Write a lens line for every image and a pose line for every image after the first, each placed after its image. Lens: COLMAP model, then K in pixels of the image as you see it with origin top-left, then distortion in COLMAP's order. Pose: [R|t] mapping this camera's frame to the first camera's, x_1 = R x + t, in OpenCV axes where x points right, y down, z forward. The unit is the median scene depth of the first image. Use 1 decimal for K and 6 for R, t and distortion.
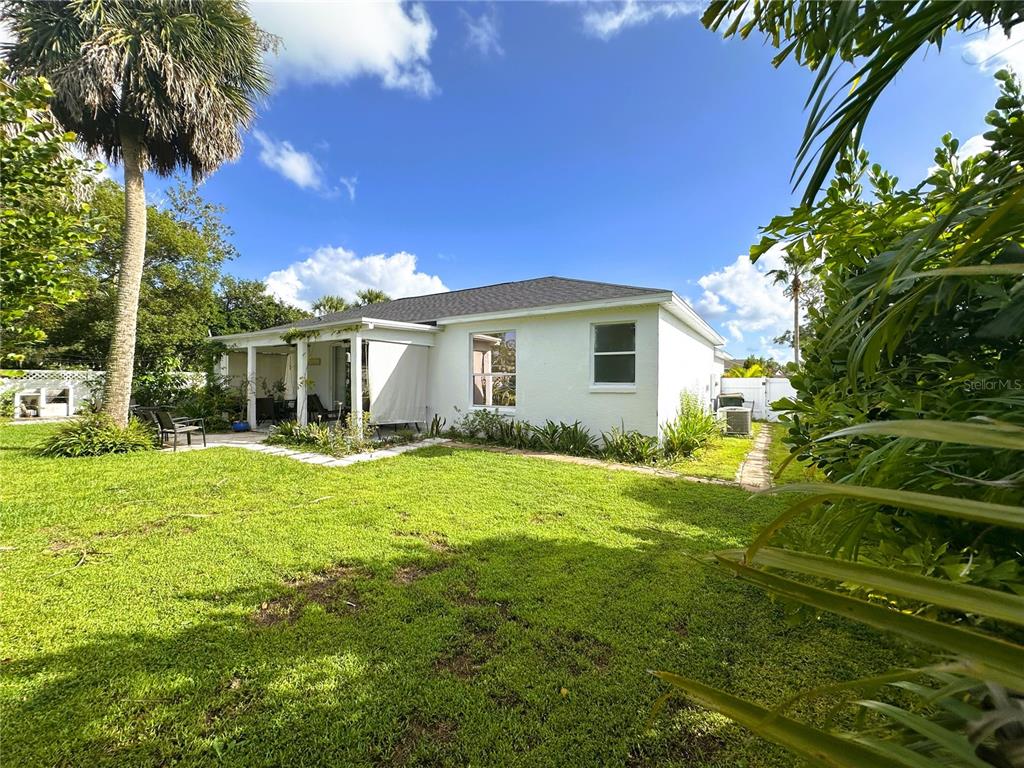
lens RADIAL K [[407.4, 0, 509.2], [0, 407.4, 382.8], [0, 0, 1]] dist [-0.005516, 0.001086]
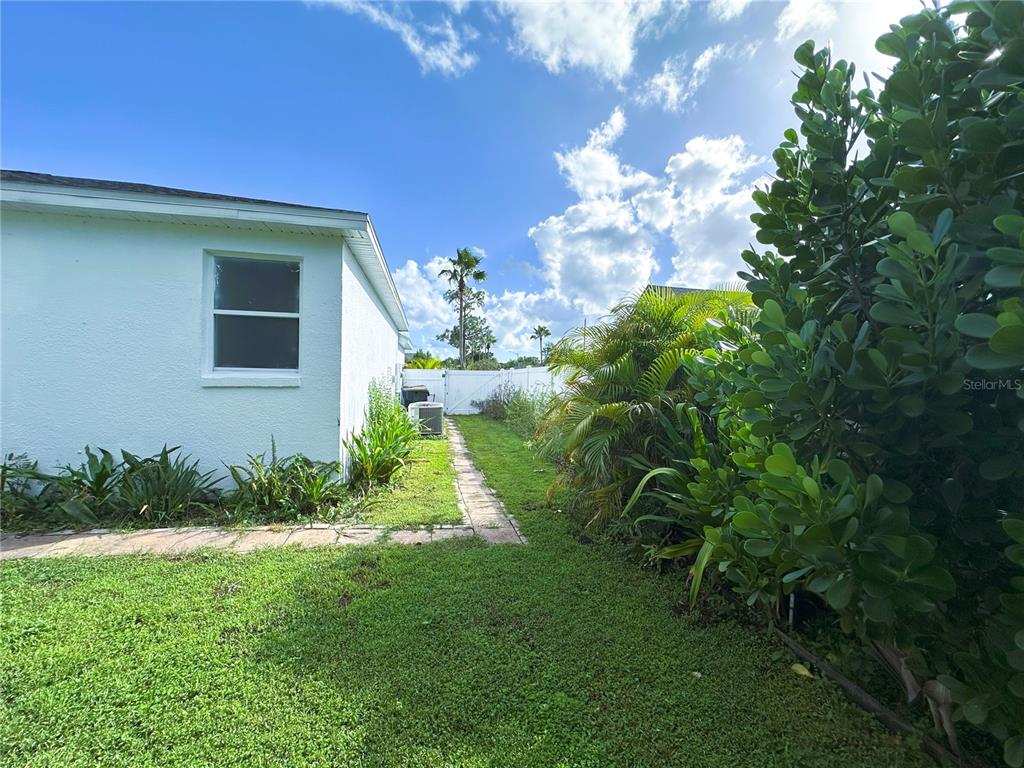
lens RADIAL K [[407.4, 0, 512.0], [0, 407.4, 383.1], [0, 0, 1]] dist [-0.005516, 0.001086]
pose [[0.712597, -0.000013, 0.701574, 0.124388], [-0.013854, 0.999805, 0.014090, 0.007542], [-0.701437, -0.019760, 0.712457, 0.391083]]
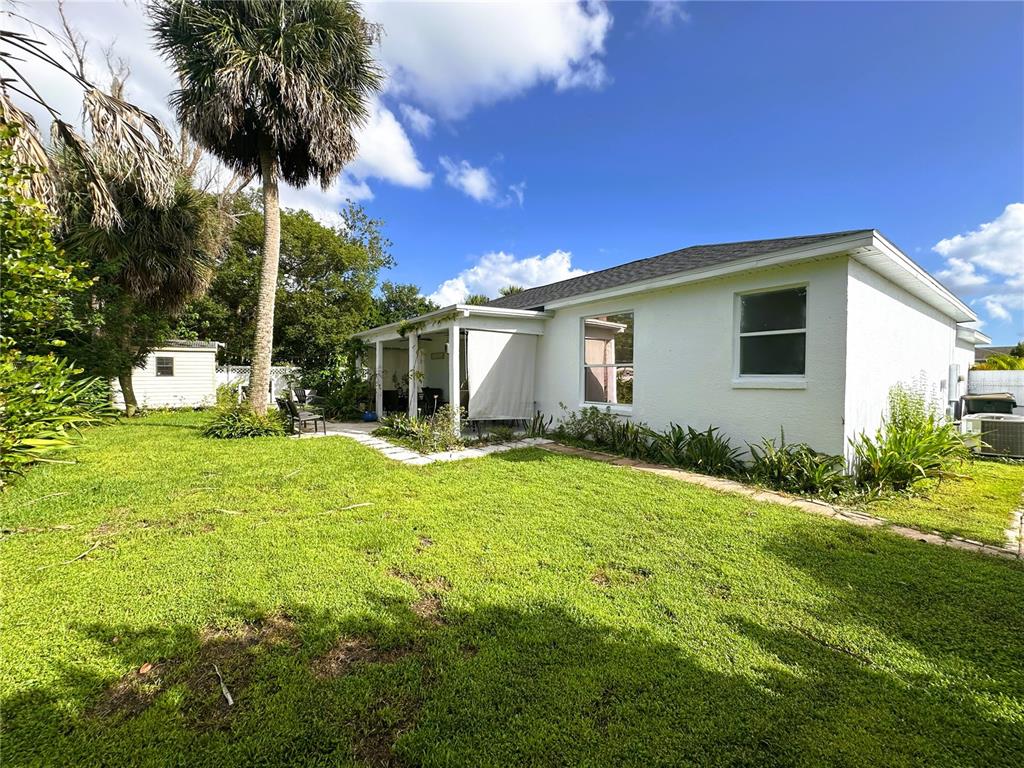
lens RADIAL K [[407.4, 0, 510.8], [0, 407.4, 383.6], [0, 0, 1]] dist [-0.005516, 0.001086]
pose [[0.934738, 0.007543, -0.355257, 0.090253], [-0.003357, 0.999917, 0.012399, 0.008677], [0.355322, -0.010397, 0.934686, 0.188466]]
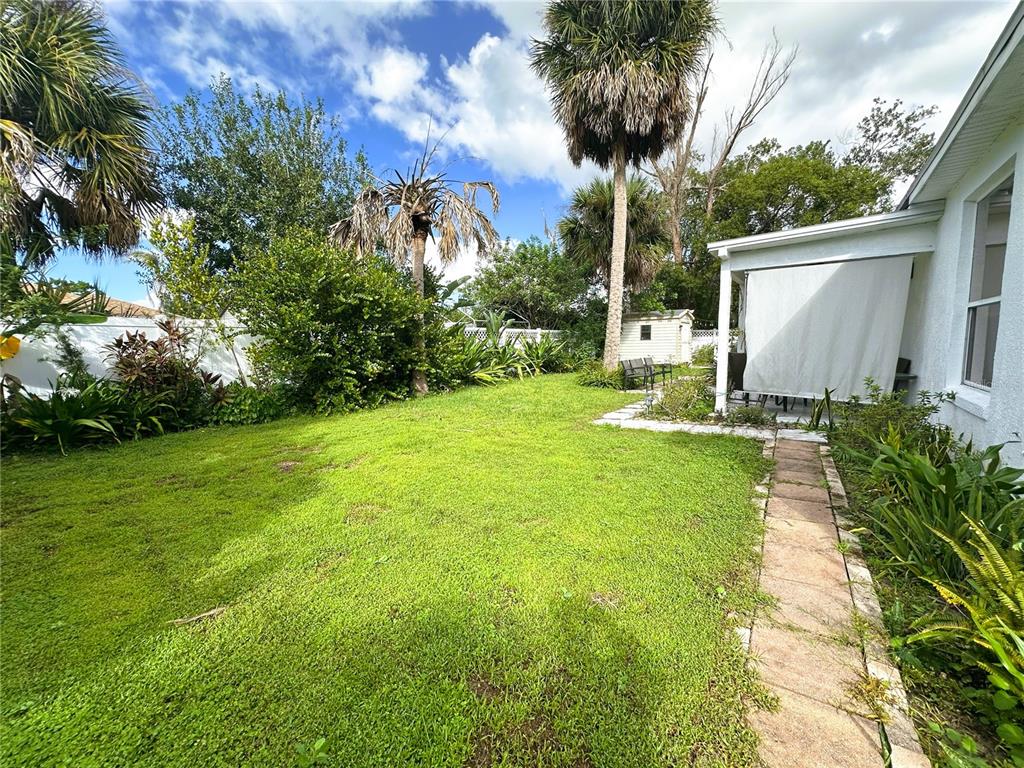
lens RADIAL K [[407.4, 0, 511.2], [0, 407.4, 388.7], [0, 0, 1]] dist [-0.005516, 0.001086]
pose [[-0.066299, 0.111283, -0.991575, 0.441381], [0.009241, 0.993787, 0.110914, 0.015371], [0.997757, -0.001809, -0.066916, 0.738006]]
